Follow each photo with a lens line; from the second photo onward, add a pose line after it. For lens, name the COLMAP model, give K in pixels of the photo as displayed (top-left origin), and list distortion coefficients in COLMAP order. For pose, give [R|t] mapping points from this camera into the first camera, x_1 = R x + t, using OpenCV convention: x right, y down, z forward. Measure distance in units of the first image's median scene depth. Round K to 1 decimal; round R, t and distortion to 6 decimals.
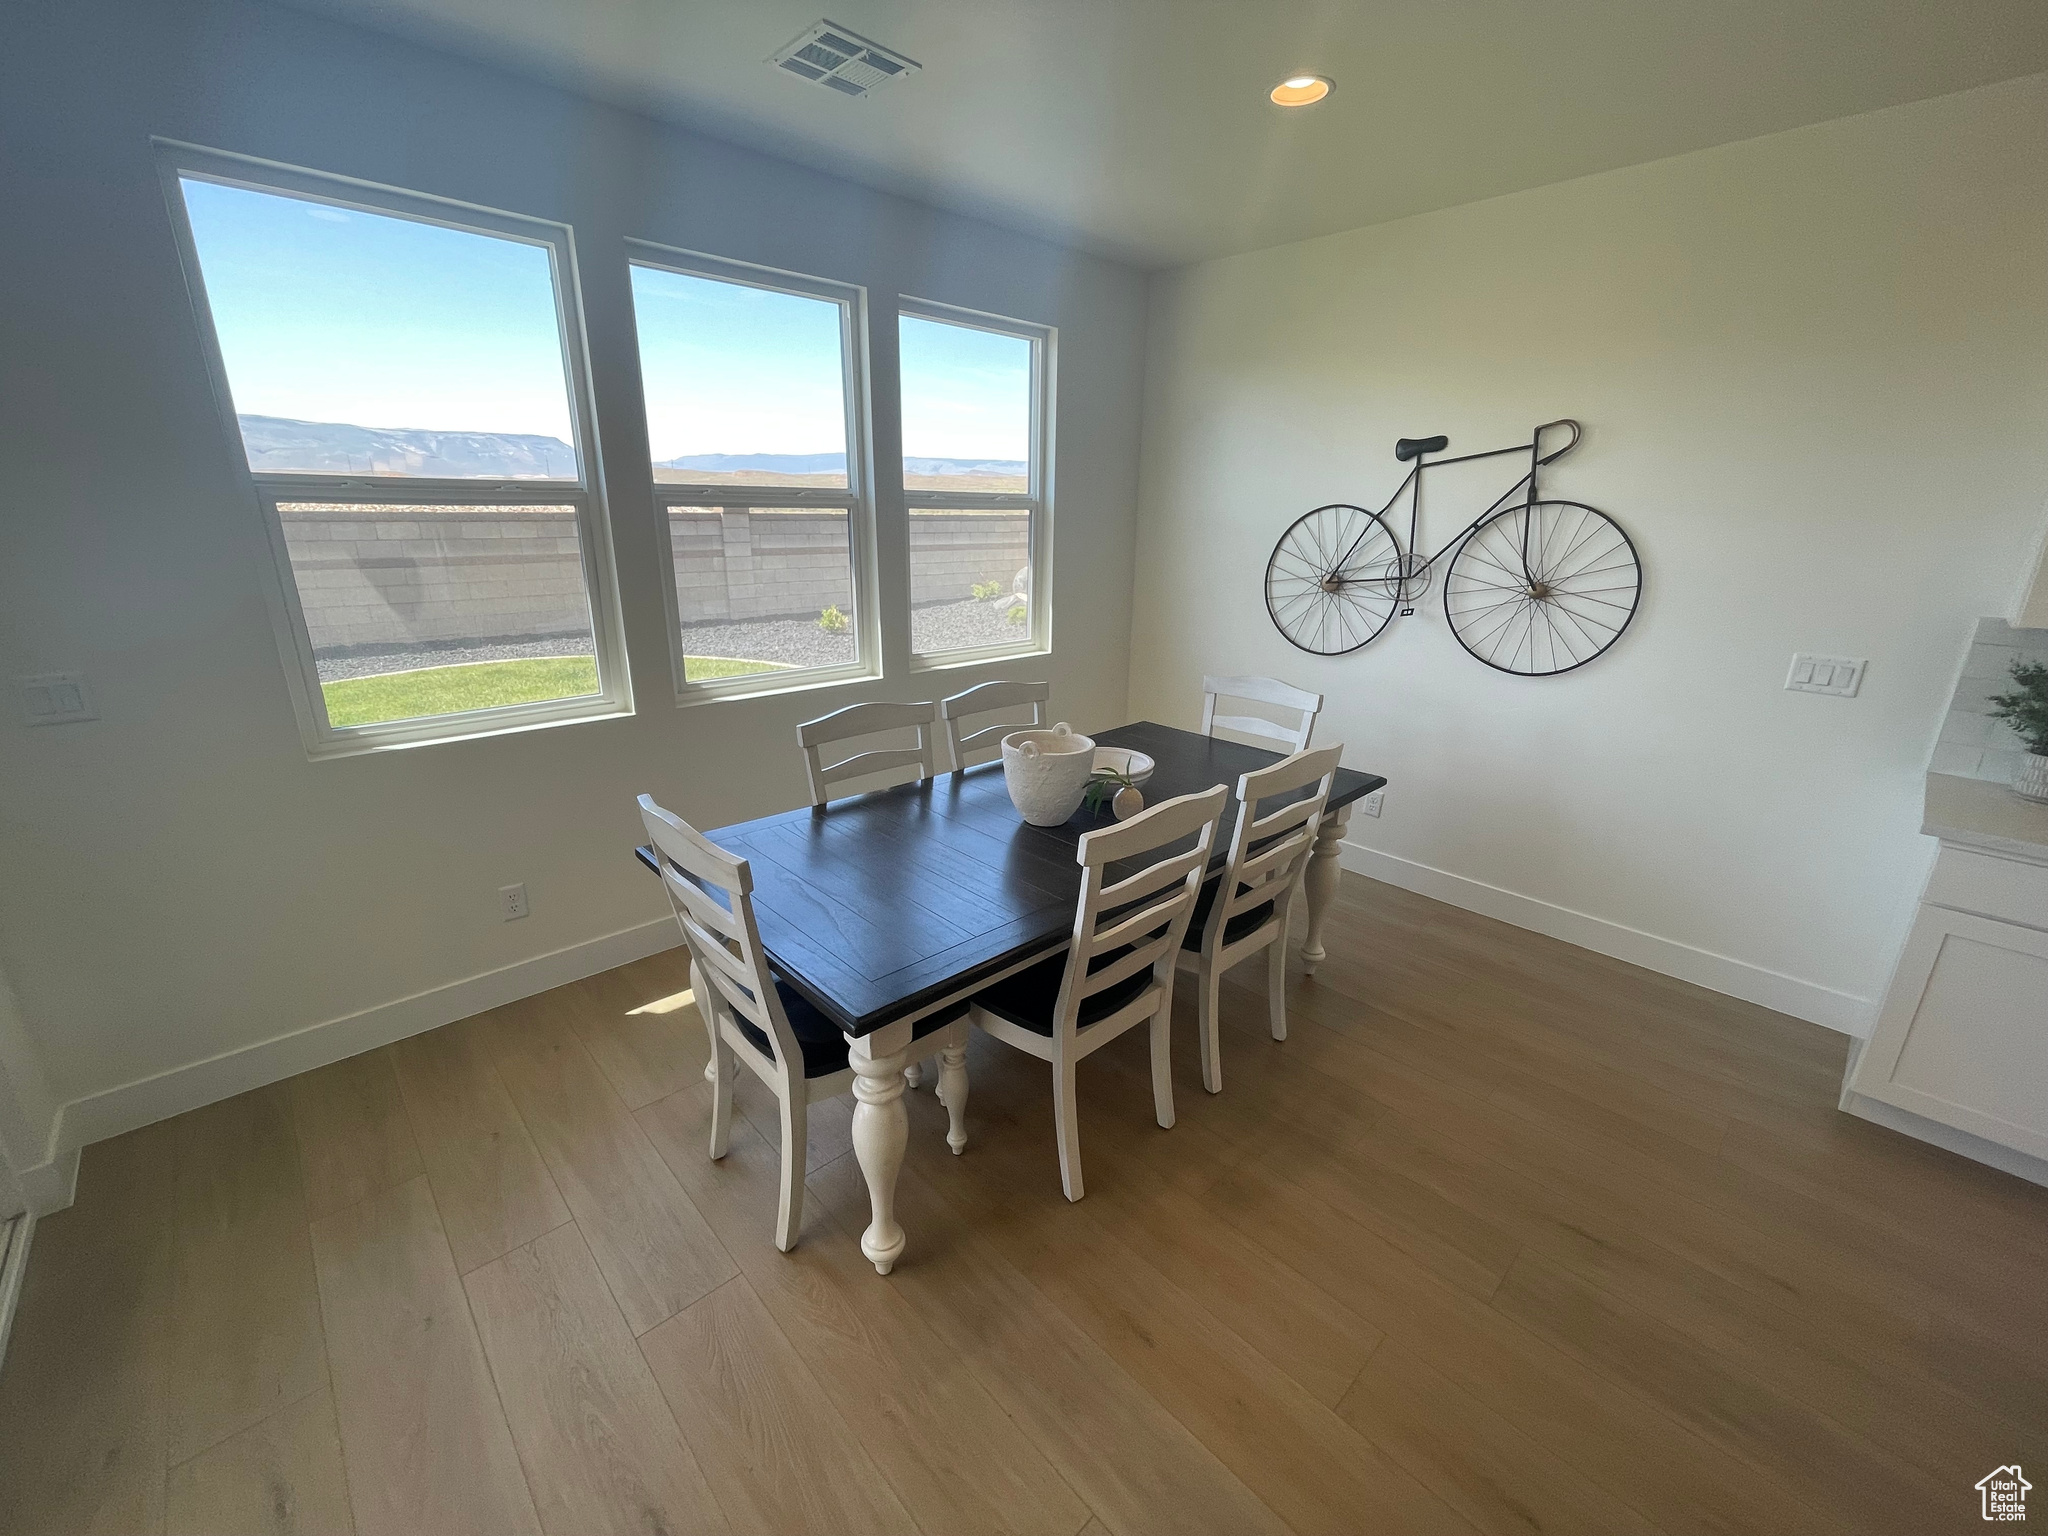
lens RADIAL K [[834.2, 0, 1024.0], [0, 834.2, 768.0], [0, 0, 1]] dist [-0.002240, -0.000038]
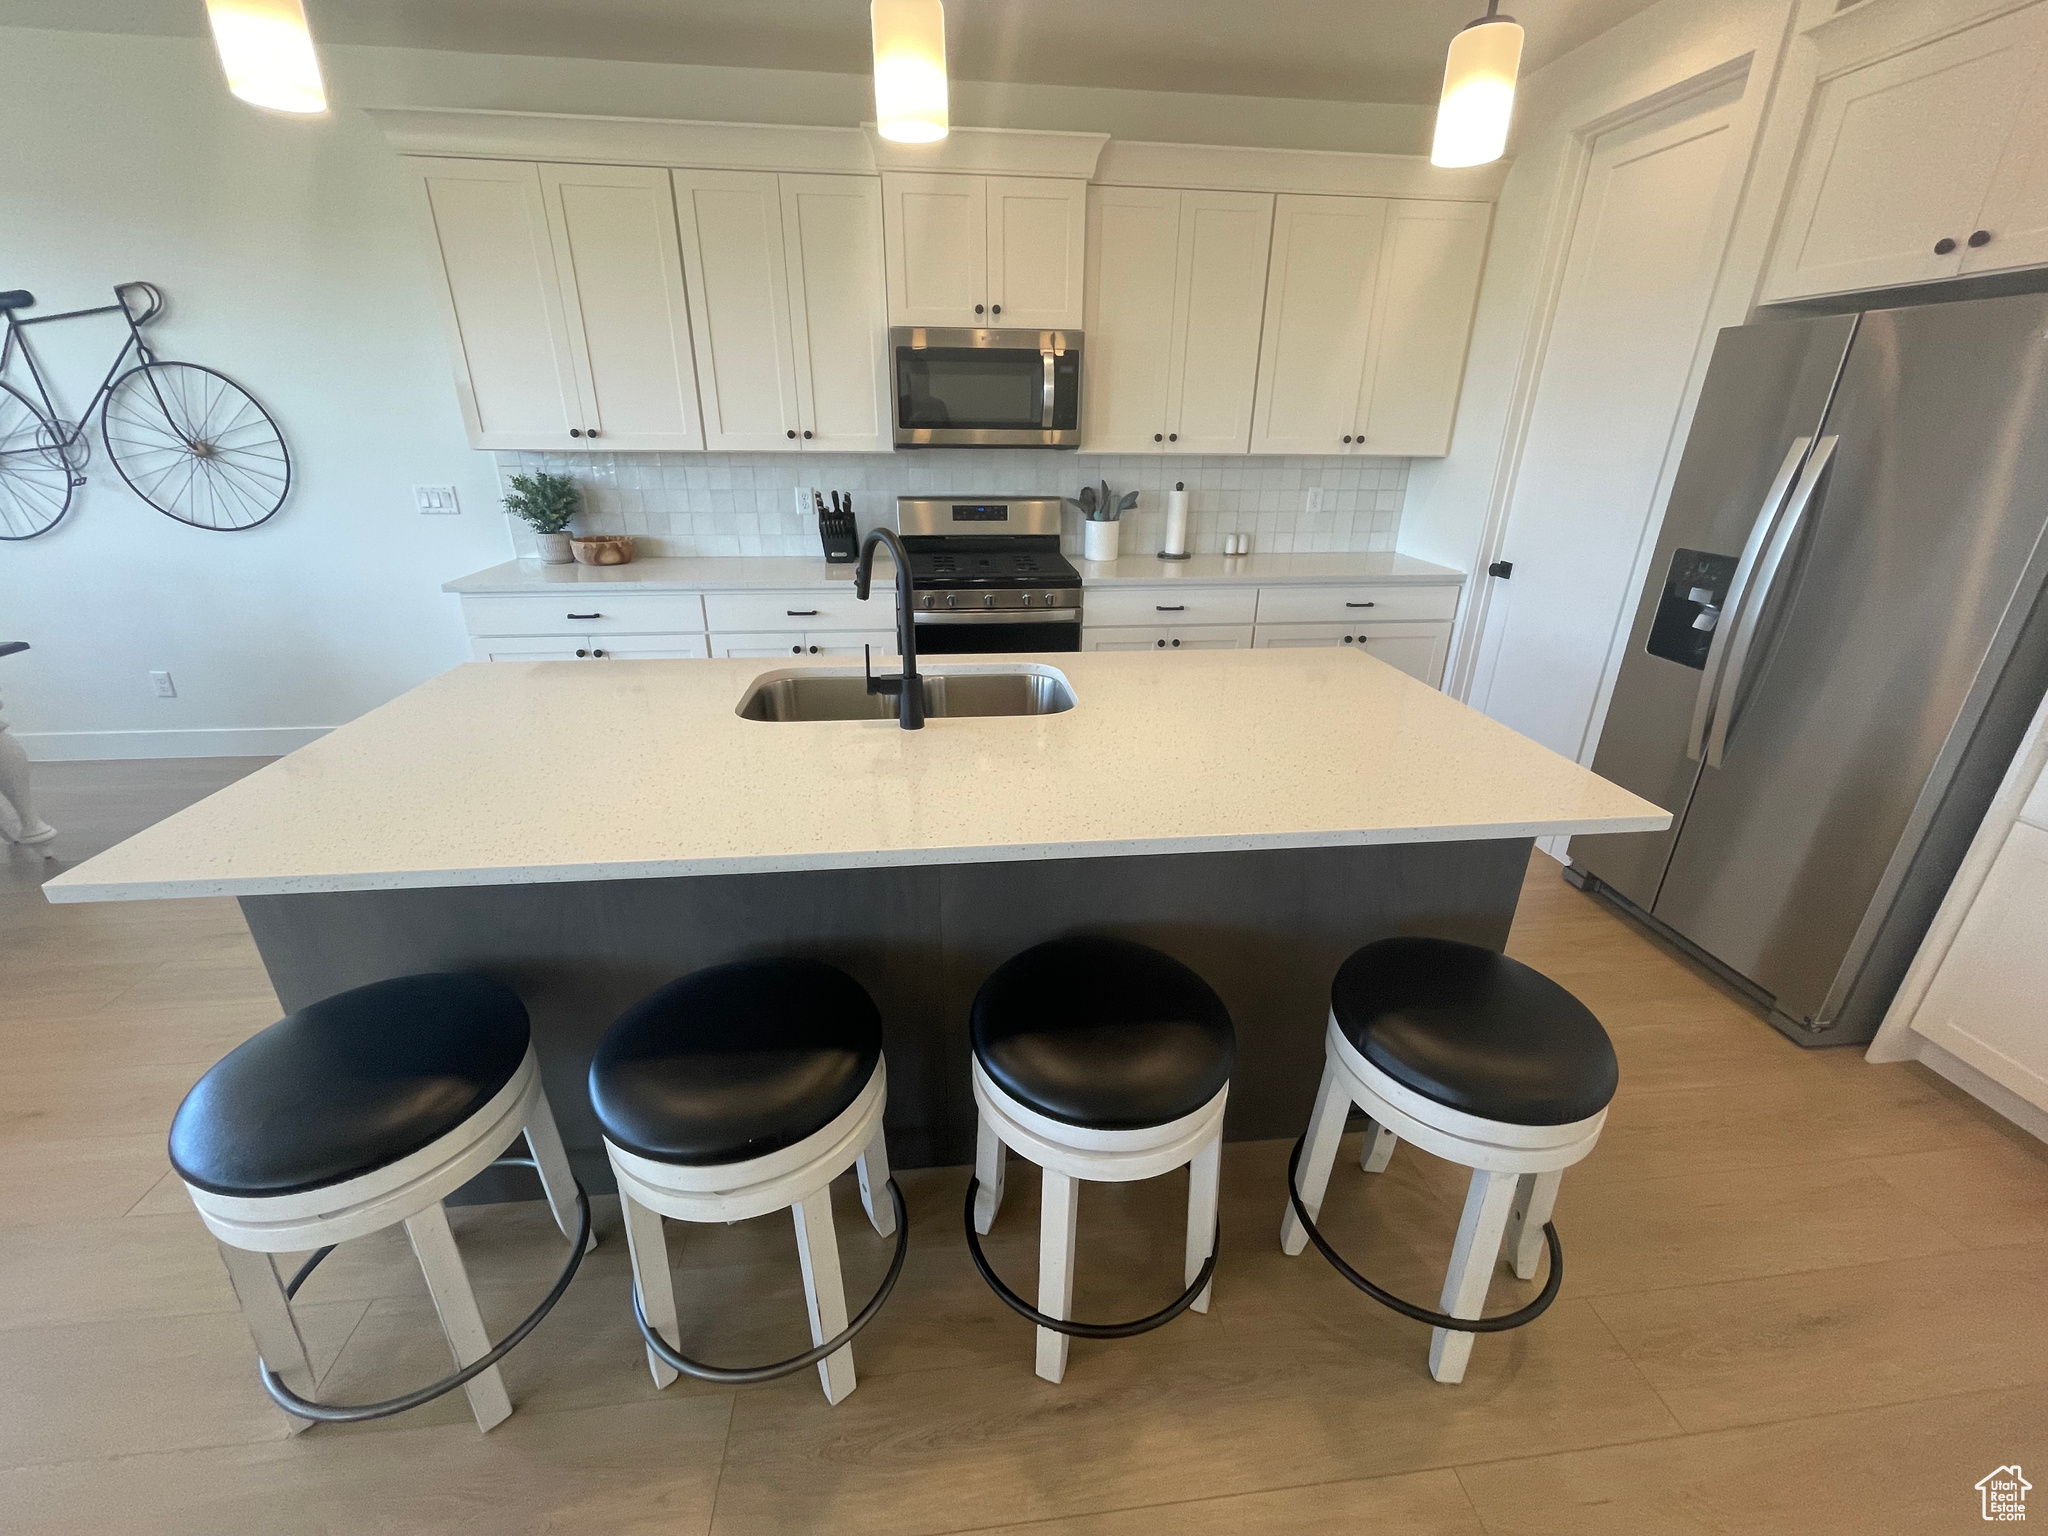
lens RADIAL K [[834.2, 0, 1024.0], [0, 834.2, 768.0], [0, 0, 1]] dist [-0.002240, -0.000038]
pose [[0.600798, -0.315831, 0.734366, 0.321719], [0.239909, 0.947535, 0.211236, 0.202788], [-0.762552, 0.049271, 0.645048, -0.482778]]
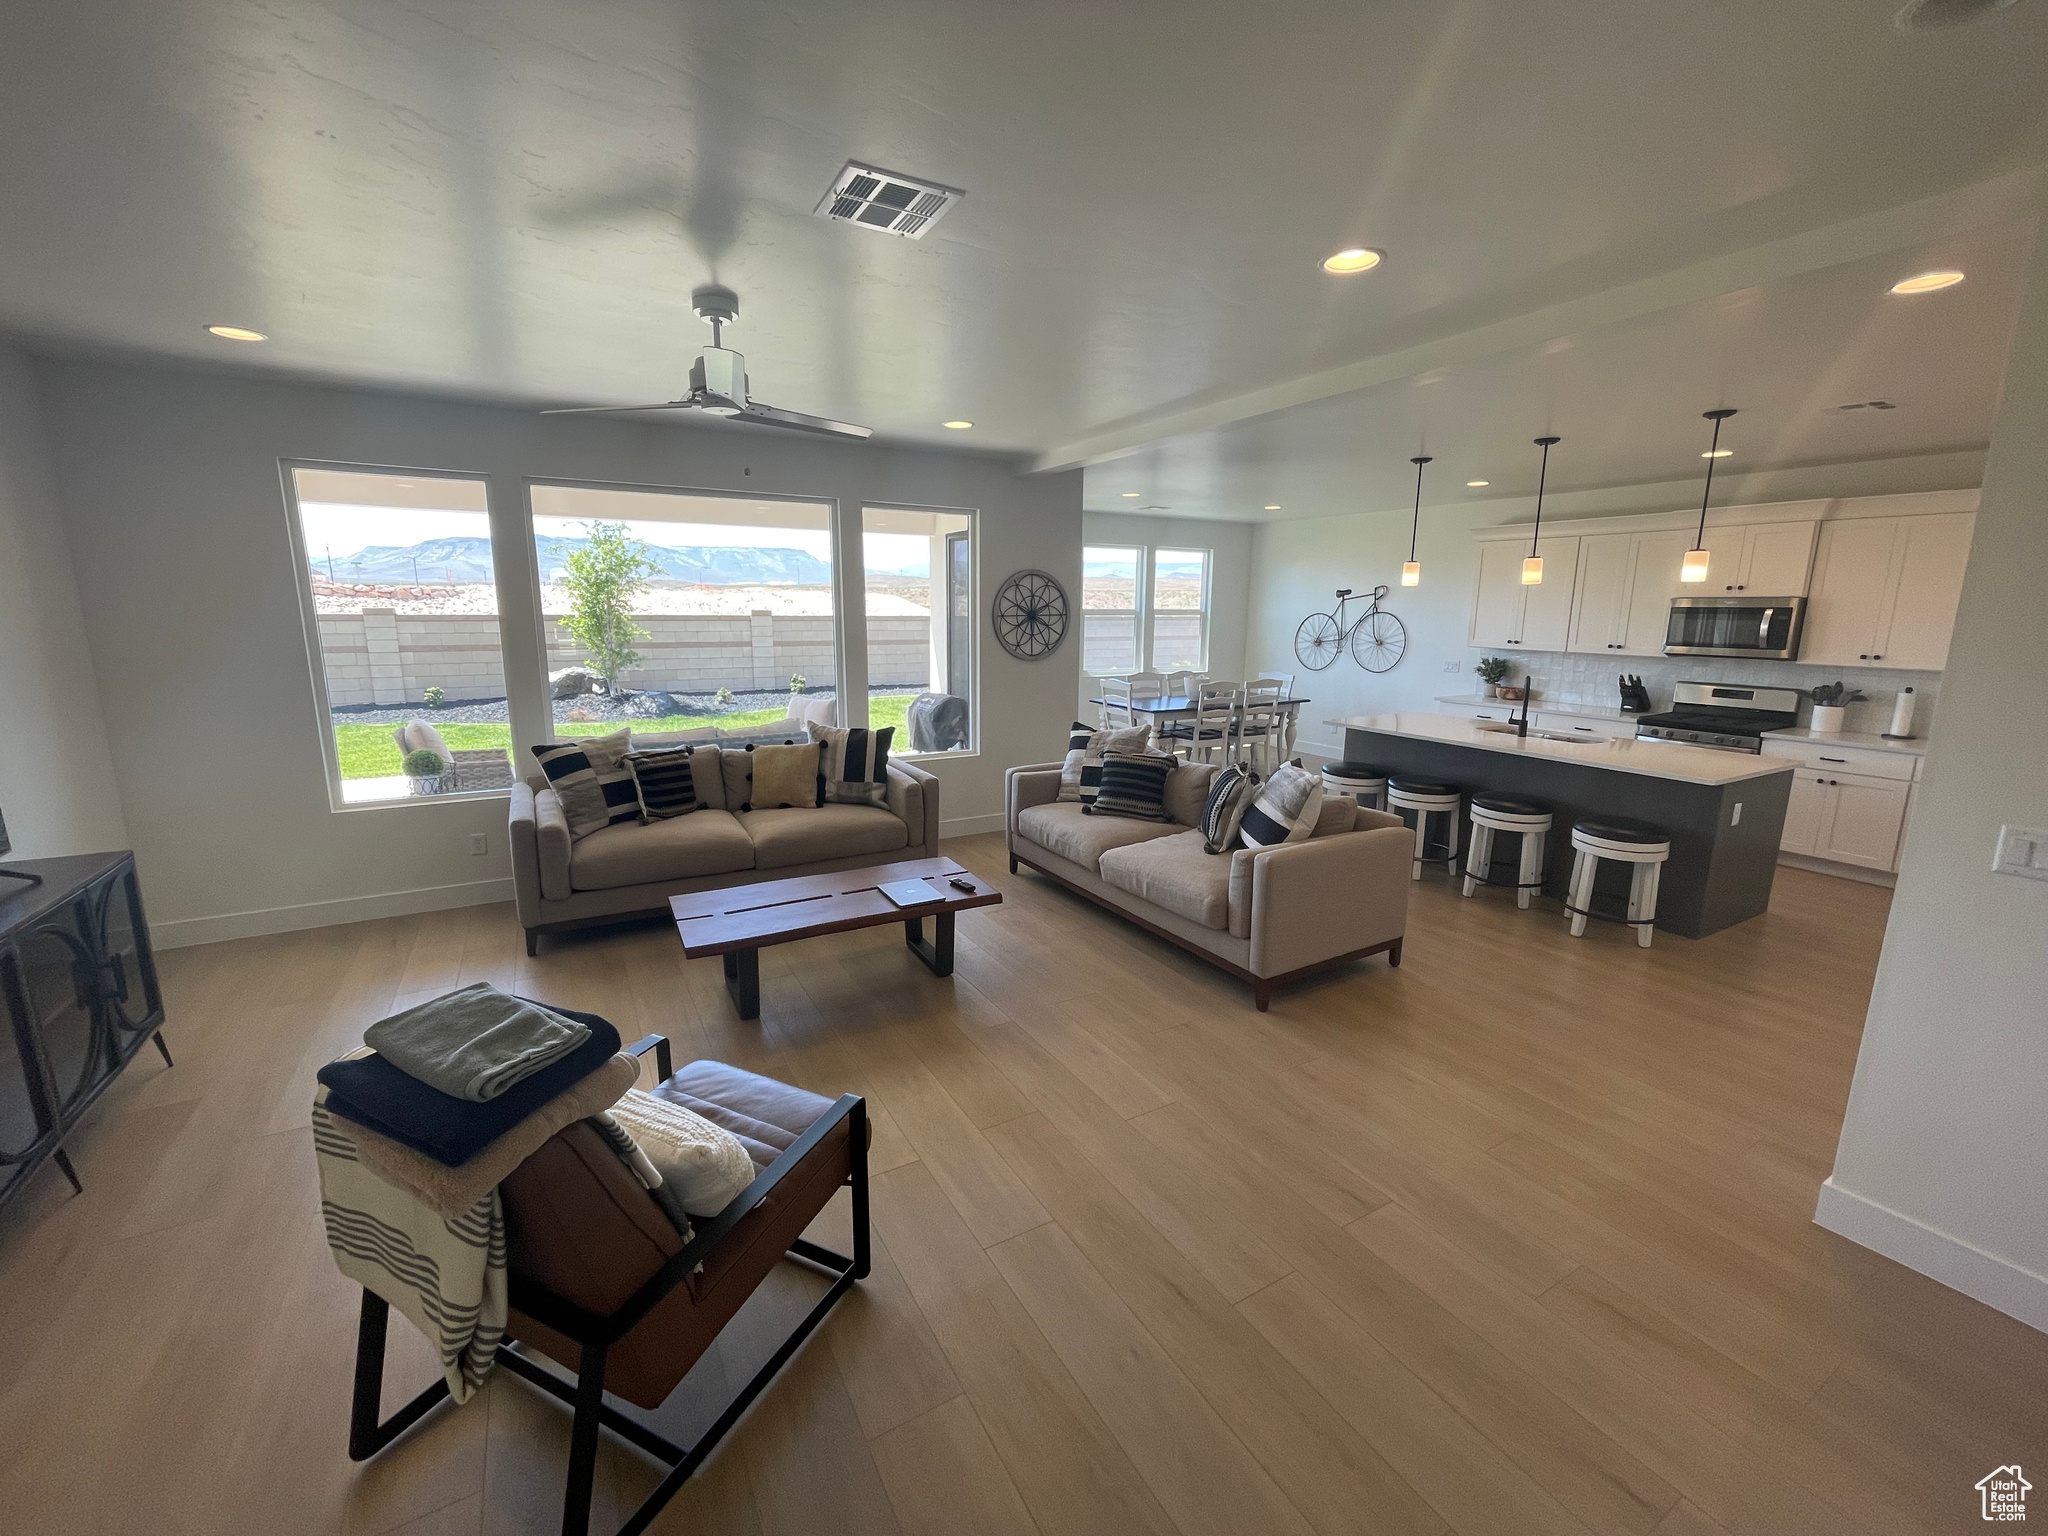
lens RADIAL K [[834.2, 0, 1024.0], [0, 834.2, 768.0], [0, 0, 1]] dist [-0.002240, -0.000038]
pose [[0.972872, 0.039168, -0.228004, 0.100490], [-0.065607, 0.991813, -0.109560, 0.584023], [0.221846, 0.121547, 0.967476, -1.907225]]
